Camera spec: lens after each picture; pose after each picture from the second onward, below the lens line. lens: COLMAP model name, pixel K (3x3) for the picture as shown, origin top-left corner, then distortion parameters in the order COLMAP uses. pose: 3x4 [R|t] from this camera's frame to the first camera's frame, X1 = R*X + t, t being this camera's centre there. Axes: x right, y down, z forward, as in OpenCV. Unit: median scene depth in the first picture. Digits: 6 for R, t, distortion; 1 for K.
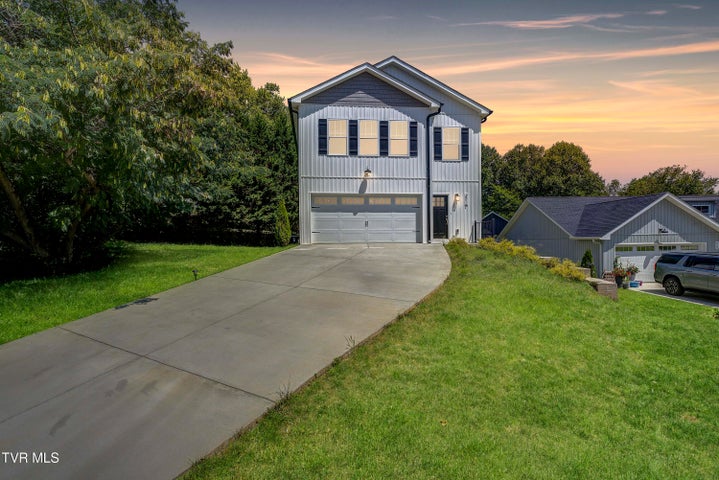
lens RADIAL K [[335.4, 0, 359.3], [0, 335.4, 245.6], [0, 0, 1]] dist [-0.016125, -0.000722]
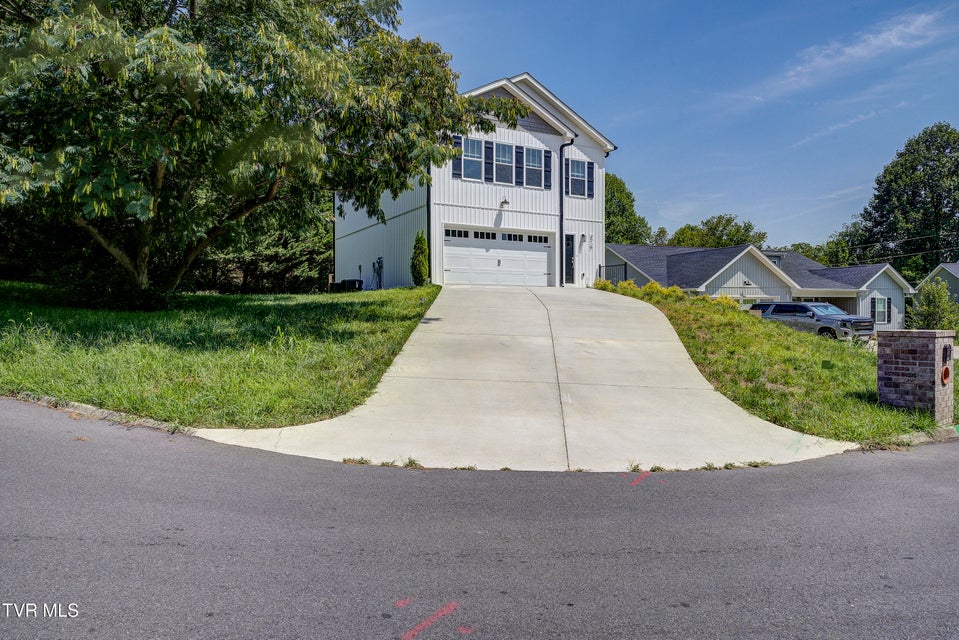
lens RADIAL K [[612.7, 0, 480.4], [0, 612.7, 316.7], [0, 0, 1]] dist [0.024689, -0.006729]
pose [[0.911104, 0.004651, 0.412149, -0.664451], [0.001481, 0.999893, -0.014559, 0.095034], [-0.412173, 0.013876, 0.911000, -0.404537]]
